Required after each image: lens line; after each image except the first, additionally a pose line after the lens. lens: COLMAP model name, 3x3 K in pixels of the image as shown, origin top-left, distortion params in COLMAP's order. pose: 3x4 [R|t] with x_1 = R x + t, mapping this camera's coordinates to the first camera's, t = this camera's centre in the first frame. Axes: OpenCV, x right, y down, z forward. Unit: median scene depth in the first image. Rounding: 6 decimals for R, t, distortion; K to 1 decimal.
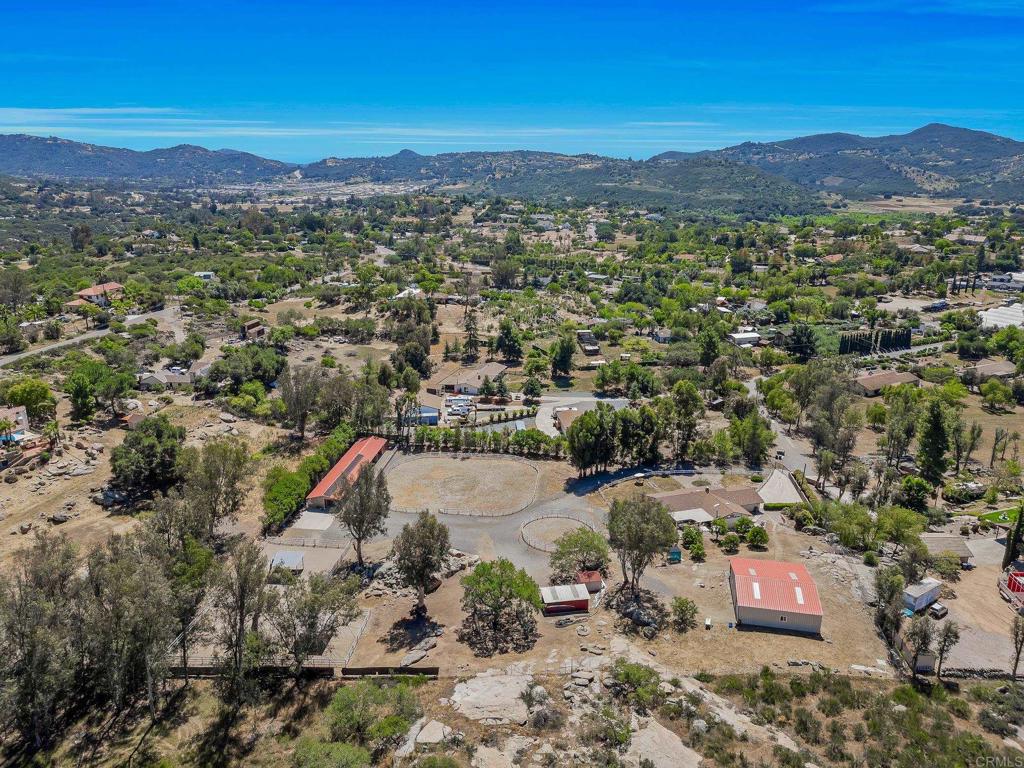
lens RADIAL K [[717.8, 0, 505.8], [0, 717.8, 380.3], [0, 0, 1]] dist [0.066699, -0.058842]
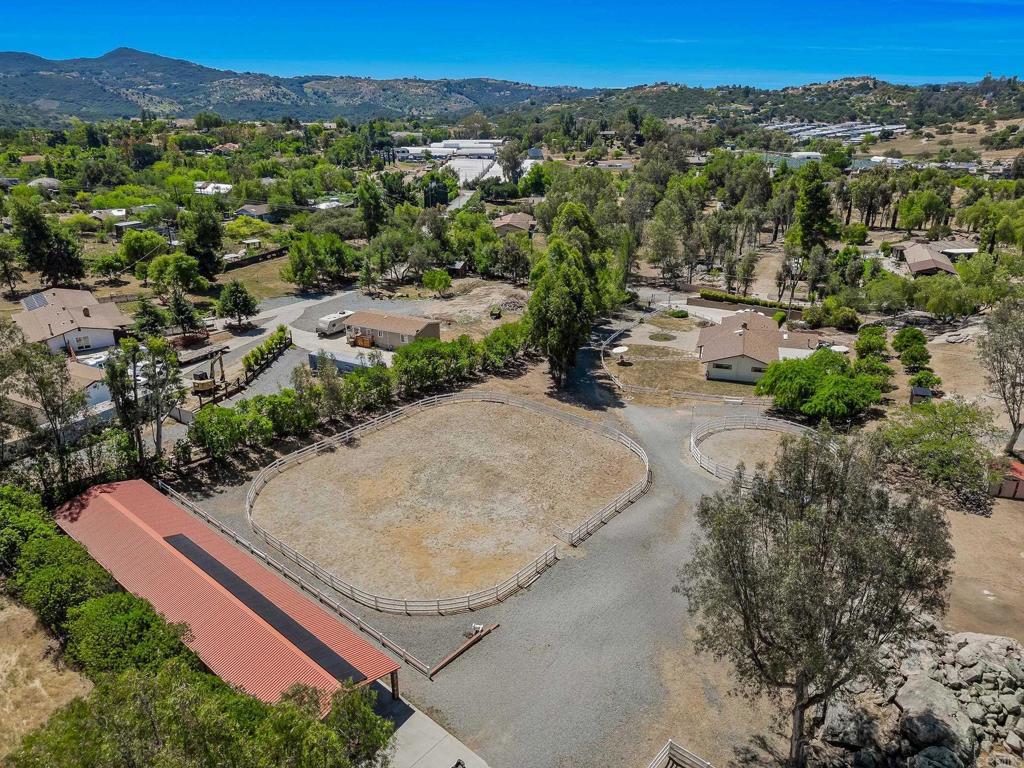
lens RADIAL K [[717.8, 0, 508.5], [0, 717.8, 383.2], [0, 0, 1]] dist [0.066699, -0.058842]
pose [[0.554900, -0.303801, 0.774461, -0.379768], [0.239190, 0.949890, 0.201238, 0.012848], [-0.796790, 0.073576, 0.599761, 0.762202]]
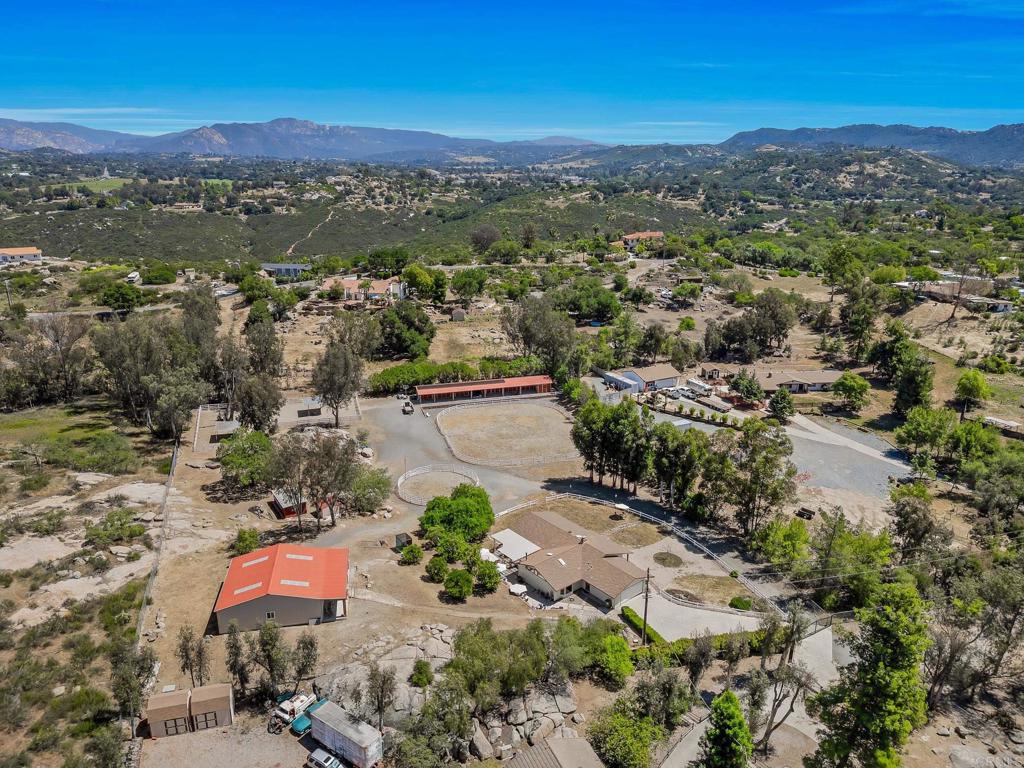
lens RADIAL K [[717.8, 0, 507.5], [0, 717.8, 378.1], [0, 0, 1]] dist [0.066699, -0.058842]
pose [[0.383657, 0.268774, -0.883497, 0.802110], [-0.262803, 0.948928, 0.174558, -0.093383], [0.885292, 0.165215, 0.434698, 0.605374]]
